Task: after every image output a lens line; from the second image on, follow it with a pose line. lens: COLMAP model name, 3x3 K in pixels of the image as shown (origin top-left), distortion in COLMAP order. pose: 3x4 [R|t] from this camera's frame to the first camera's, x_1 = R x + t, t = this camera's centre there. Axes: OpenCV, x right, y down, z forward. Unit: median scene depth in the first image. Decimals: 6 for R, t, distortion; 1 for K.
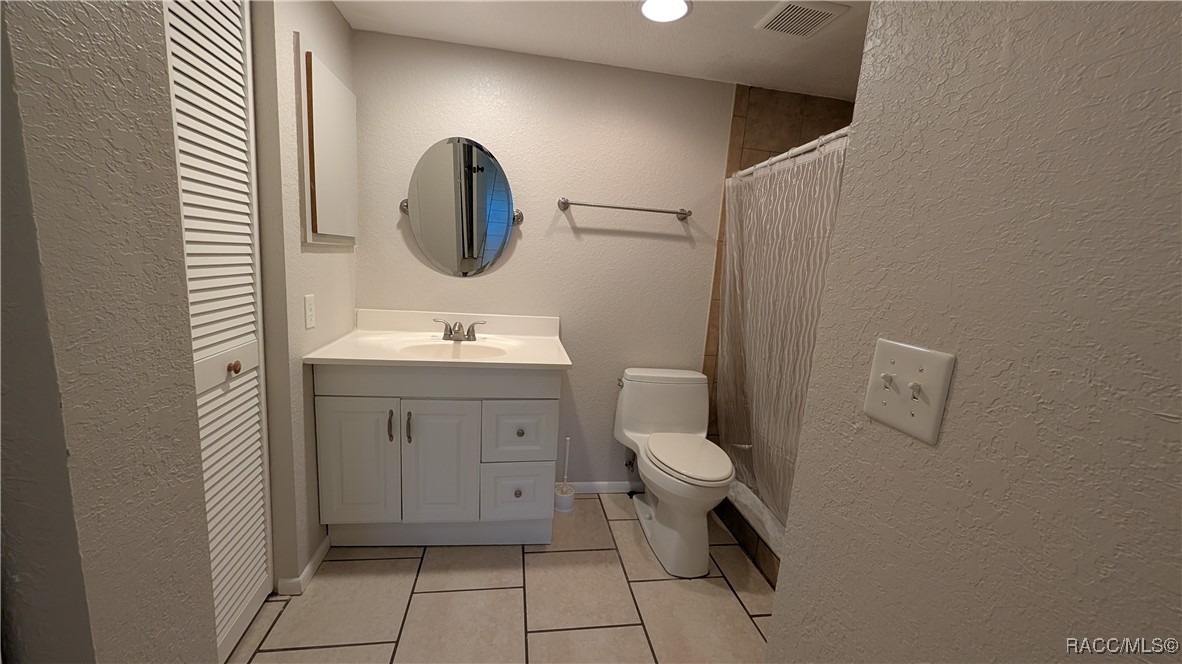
lens RADIAL K [[446.5, 0, 585.0], [0, 446.5, 336.7], [0, 0, 1]] dist [0.001006, 0.000098]
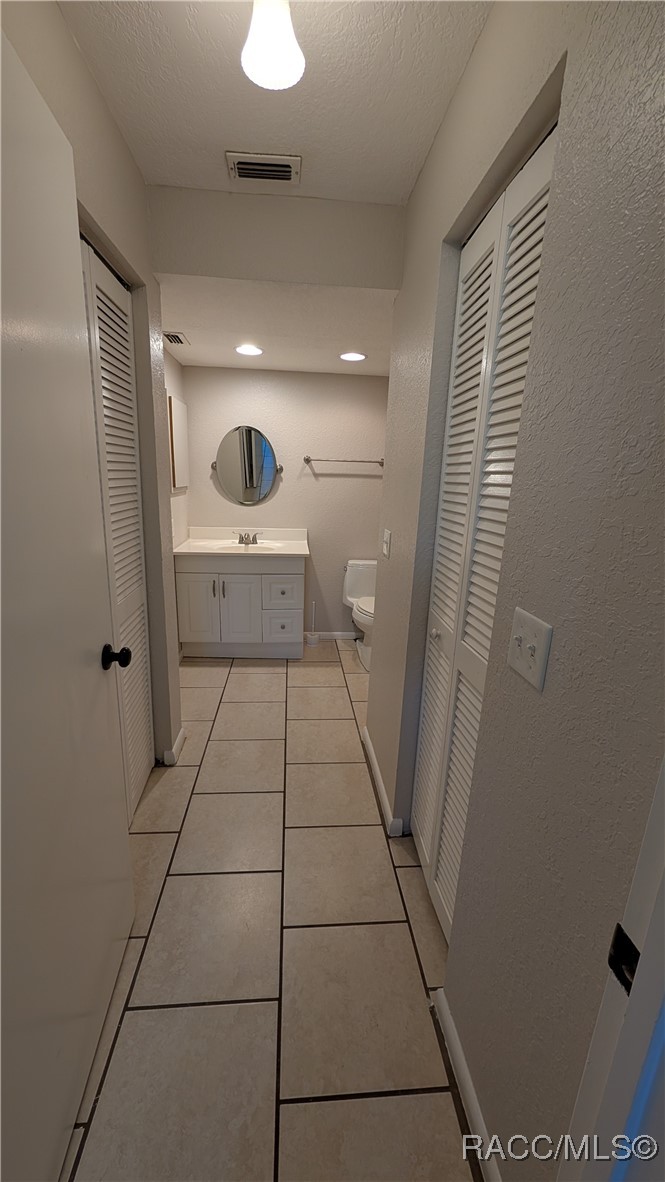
lens RADIAL K [[446.5, 0, 325.0], [0, 446.5, 586.8], [0, 0, 1]] dist [0.001006, 0.000098]
pose [[0.995670, -0.014930, -0.091750, 0.167340], [0.021178, 0.997495, 0.067499, 0.062623], [0.090513, -0.069150, 0.993492, -0.683880]]
